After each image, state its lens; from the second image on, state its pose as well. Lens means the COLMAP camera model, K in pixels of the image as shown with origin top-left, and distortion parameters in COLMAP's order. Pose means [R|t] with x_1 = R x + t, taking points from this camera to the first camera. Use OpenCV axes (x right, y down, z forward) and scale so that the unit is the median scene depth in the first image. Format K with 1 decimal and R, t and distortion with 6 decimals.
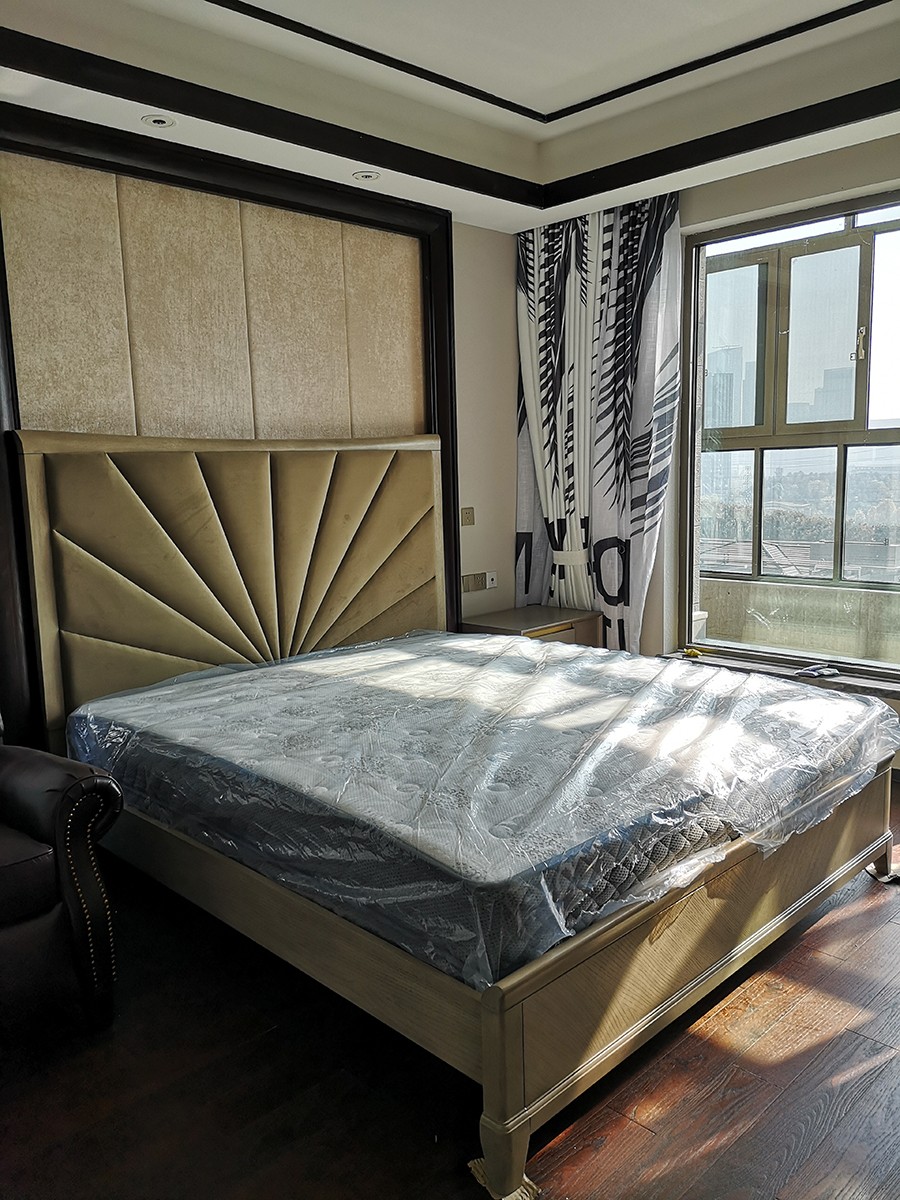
lens RADIAL K [[931.3, 0, 450.0], [0, 931.3, 600.0], [0, 0, 1]] dist [0.001712, -0.000461]
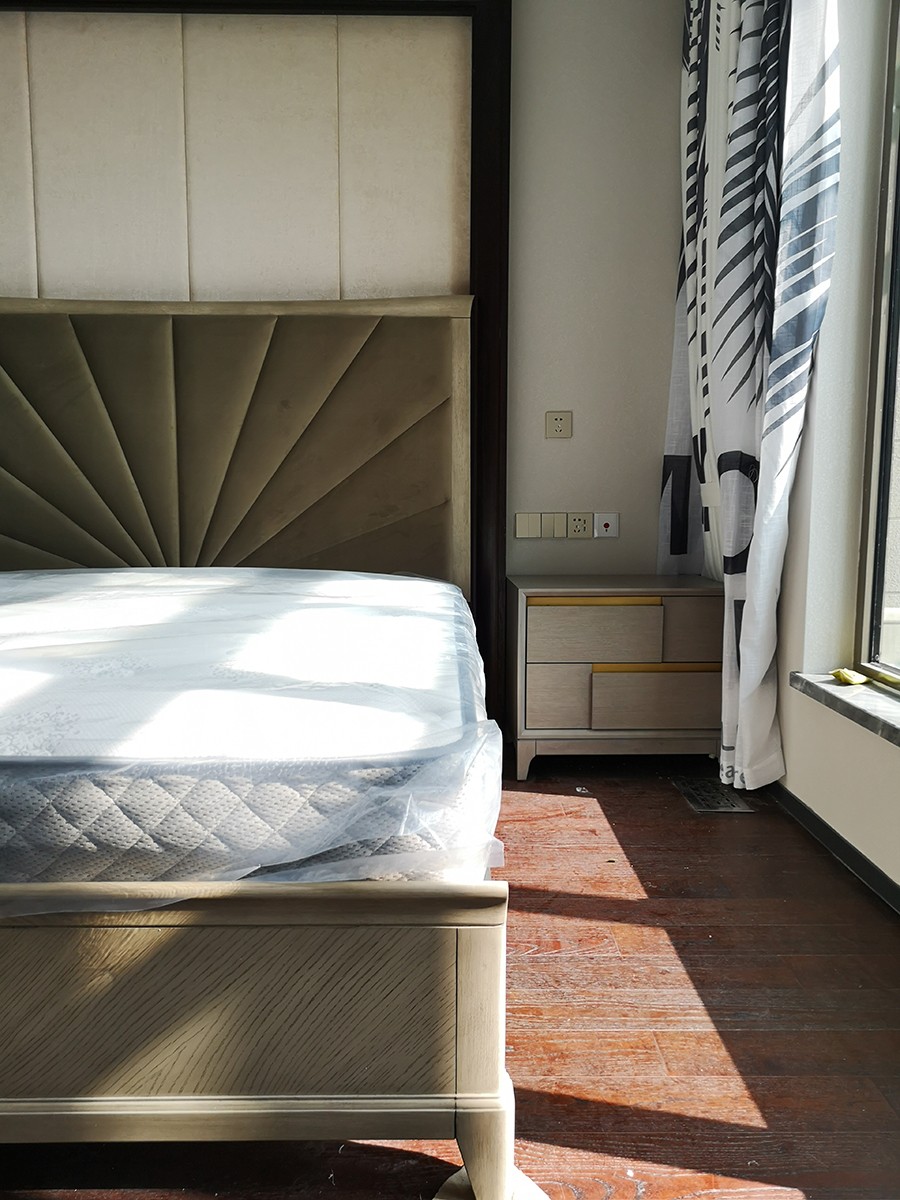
lens RADIAL K [[941.6, 0, 450.0], [0, 941.6, 600.0], [0, 0, 1]] dist [0.048691, -0.088304]
pose [[0.723419, 0.102034, -0.682828, 0.472890], [-0.123133, 0.992230, 0.017814, 0.035649], [0.679341, 0.071191, 0.730362, 0.487480]]
